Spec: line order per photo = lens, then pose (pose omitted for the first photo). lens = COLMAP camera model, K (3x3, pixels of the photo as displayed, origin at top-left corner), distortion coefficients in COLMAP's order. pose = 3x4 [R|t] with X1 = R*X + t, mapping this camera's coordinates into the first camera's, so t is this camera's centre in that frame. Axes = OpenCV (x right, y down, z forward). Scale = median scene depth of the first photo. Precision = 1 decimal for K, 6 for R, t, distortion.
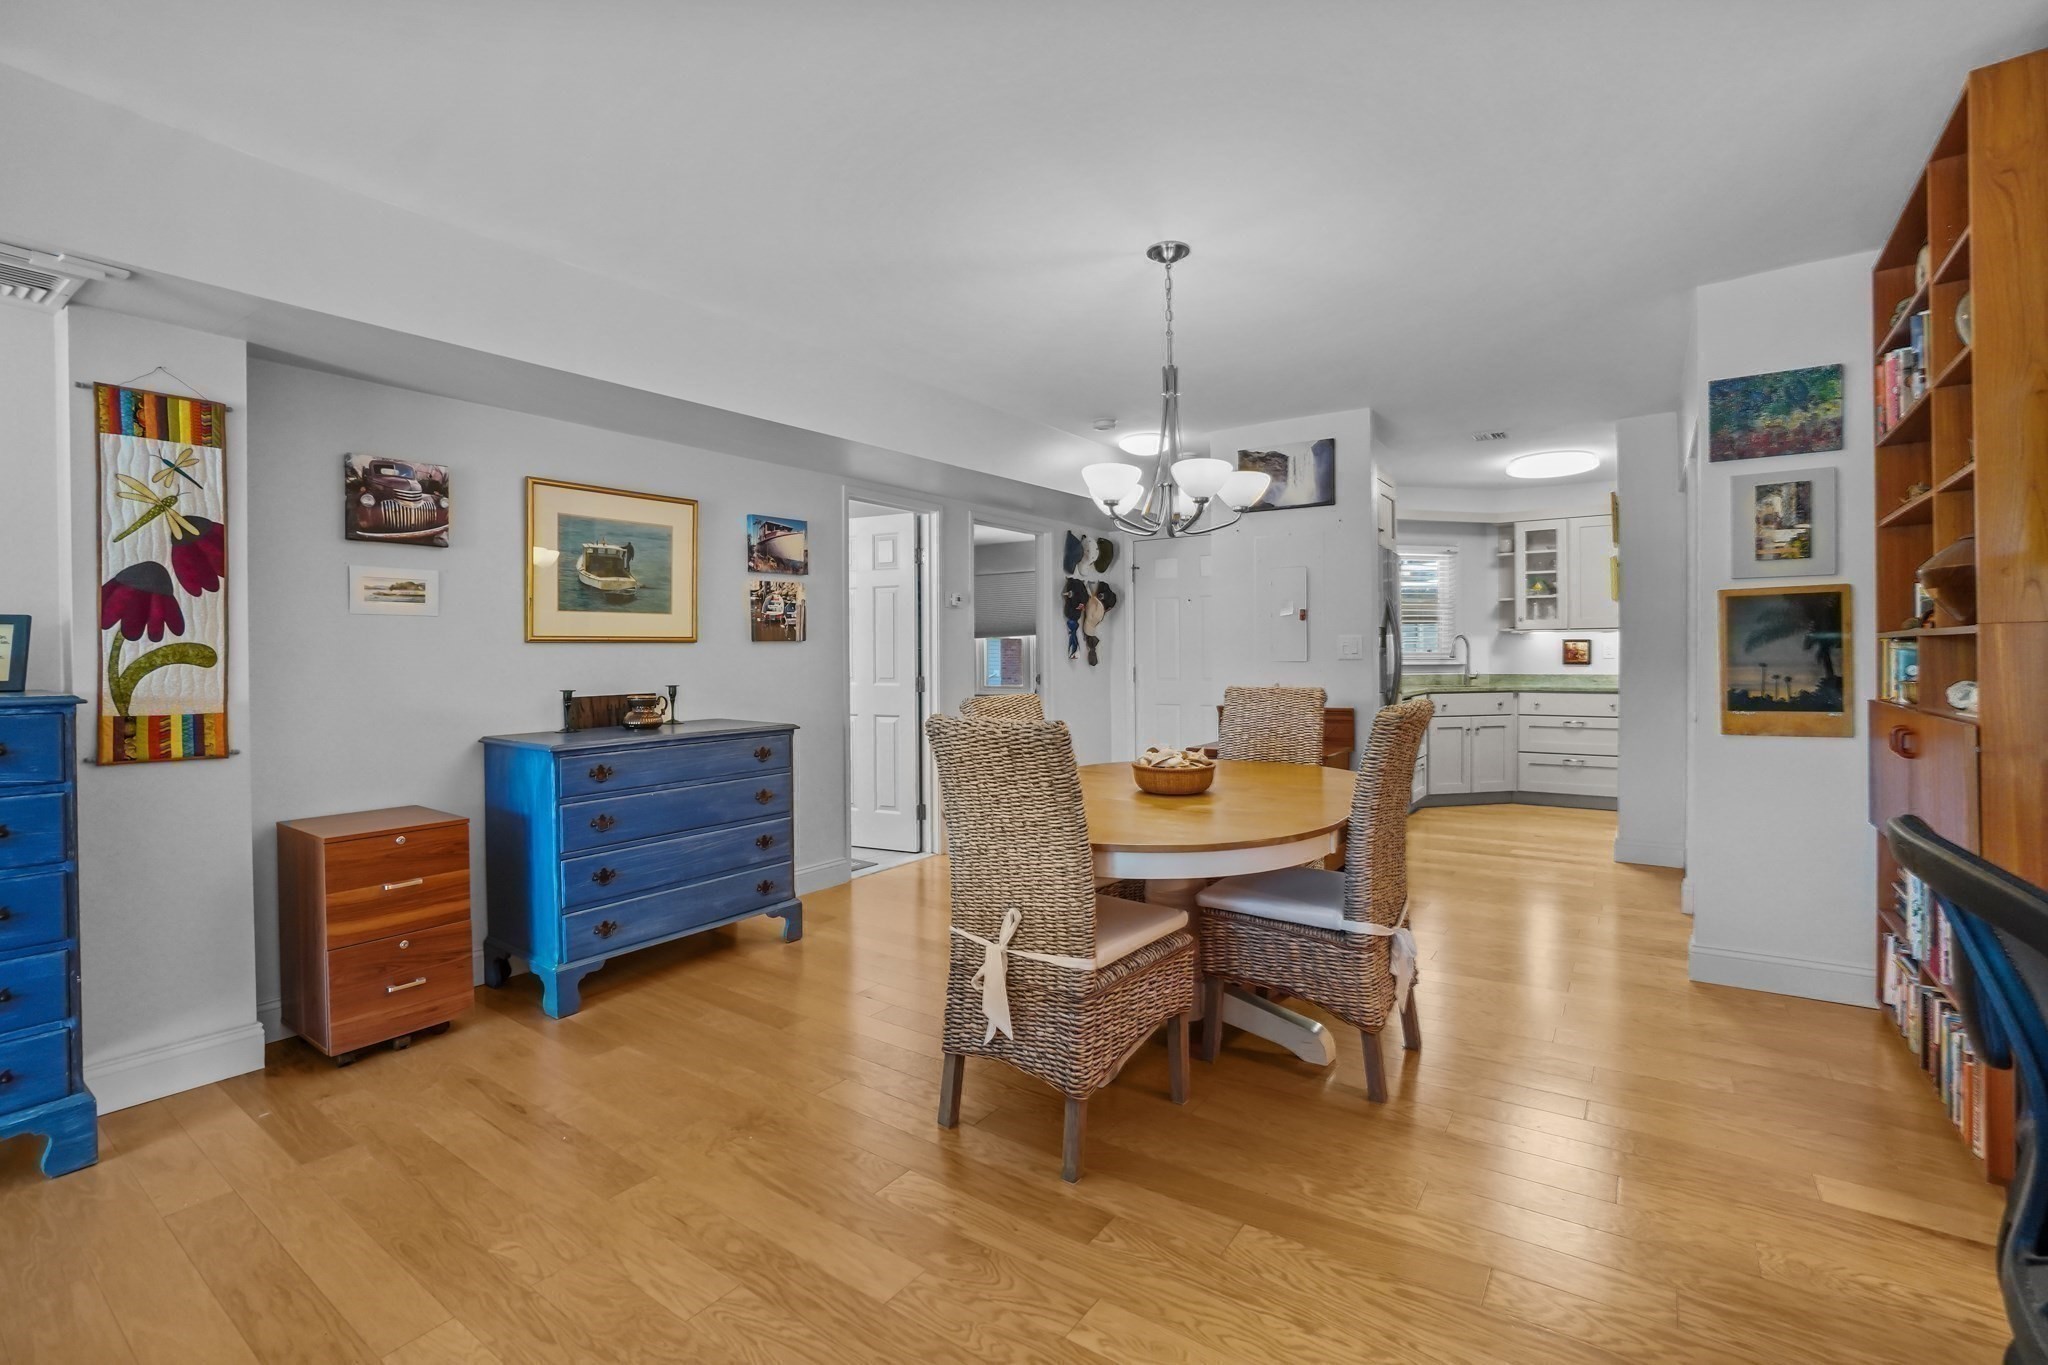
lens RADIAL K [[910.0, 0, 1024.0], [0, 910.0, 682.5], [0, 0, 1]] dist [-0.061059, 0.023780]
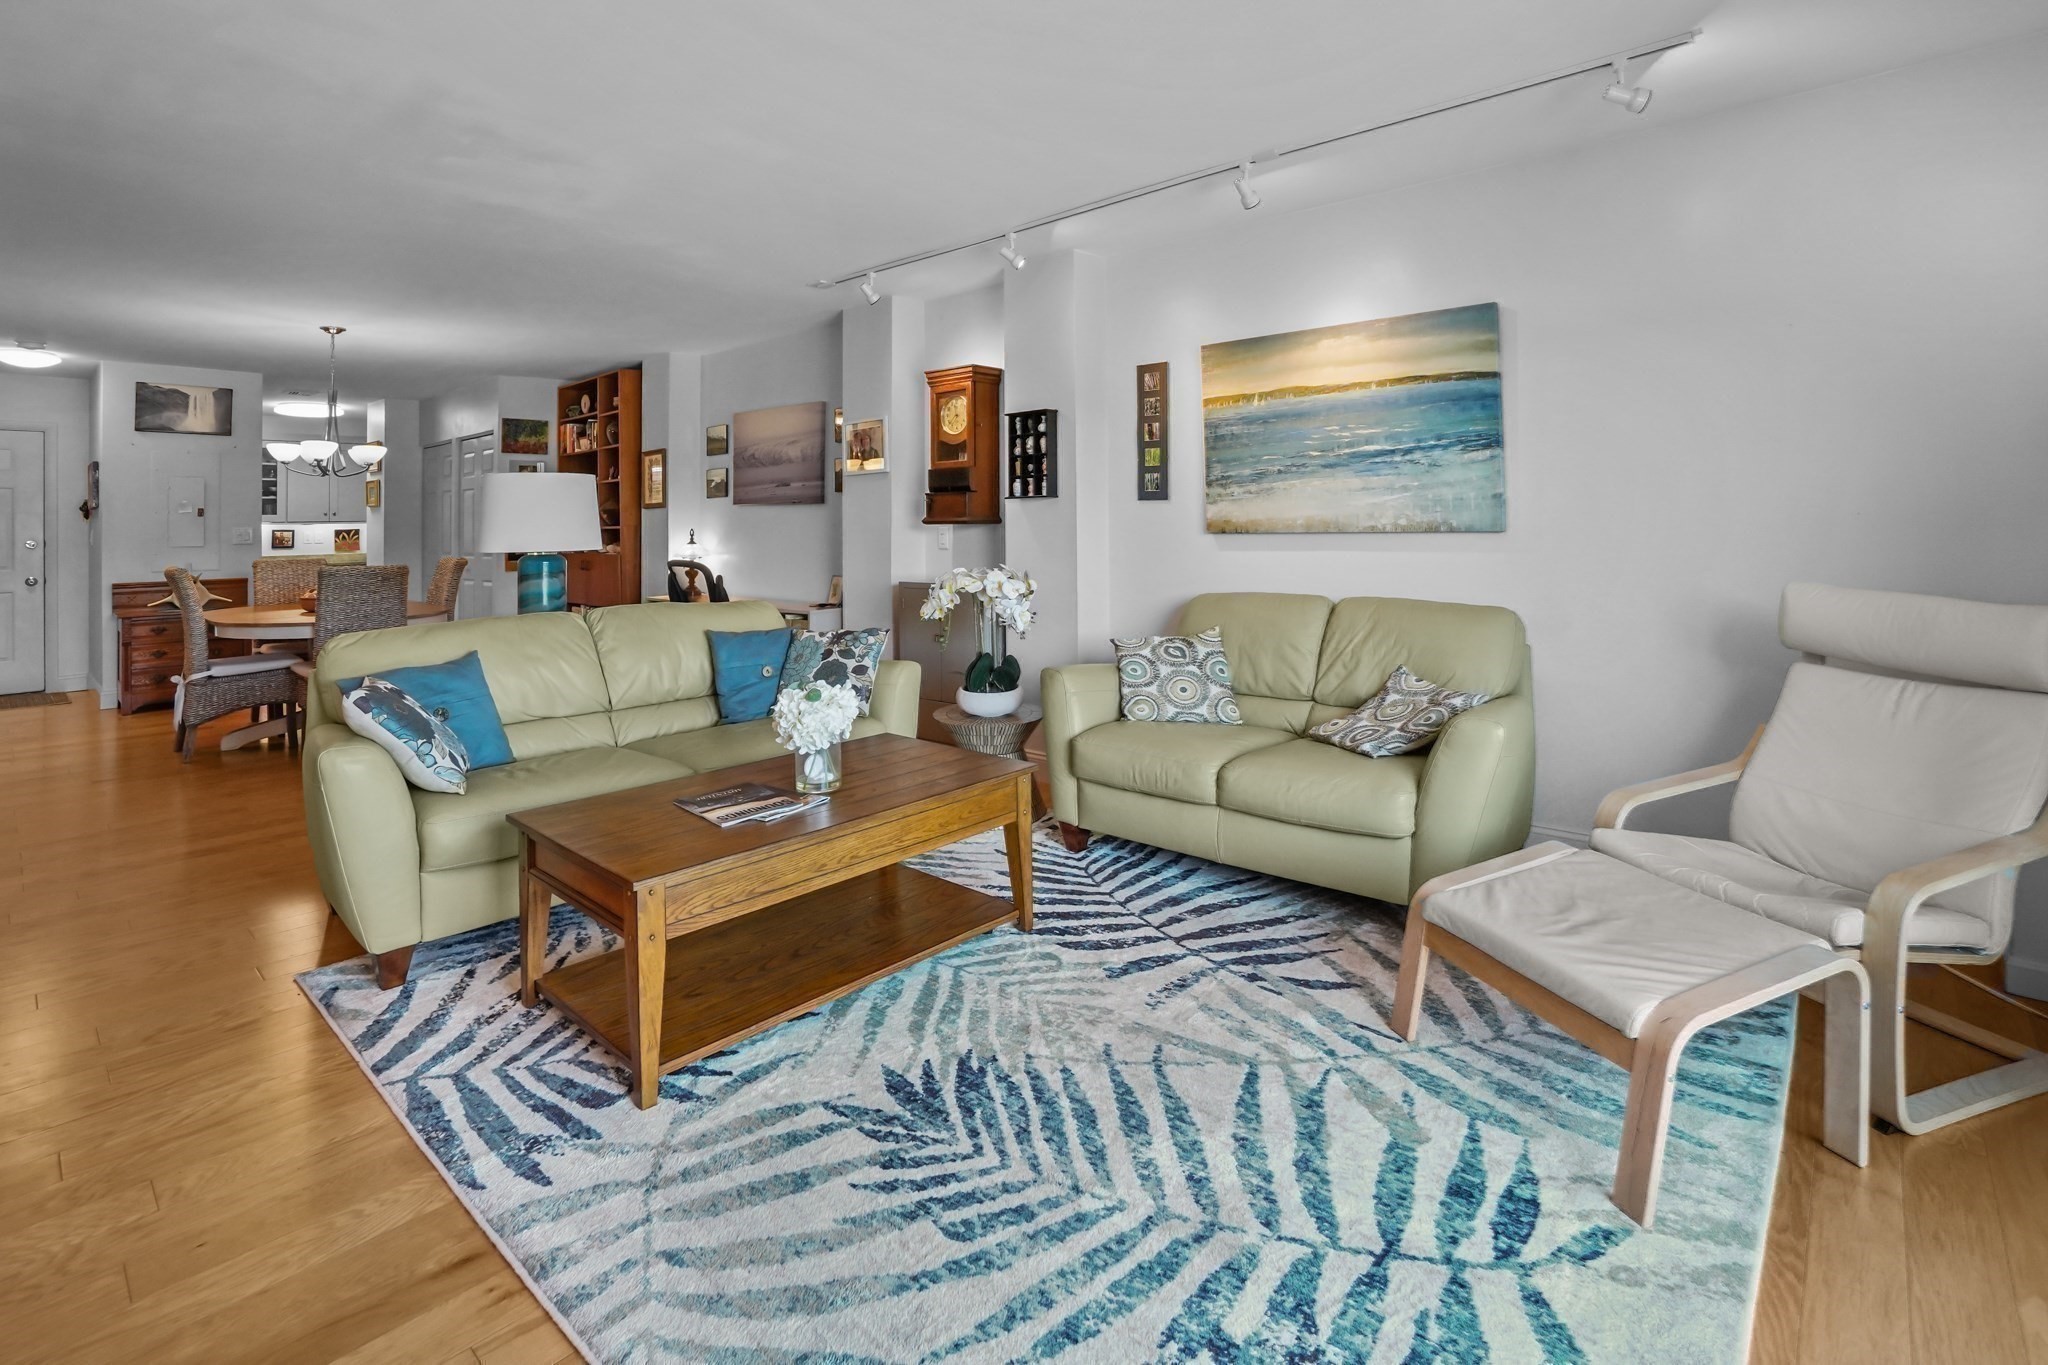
lens RADIAL K [[960.2, 0, 1024.1], [0, 960.2, 491.5], [0, 0, 1]] dist [-0.032464, 0.000873]
pose [[0.107527, 0.035522, 0.993567, -1.558827], [0.050415, 0.997881, -0.041132, 0.018318], [-0.992923, 0.054514, 0.105508, -0.607788]]
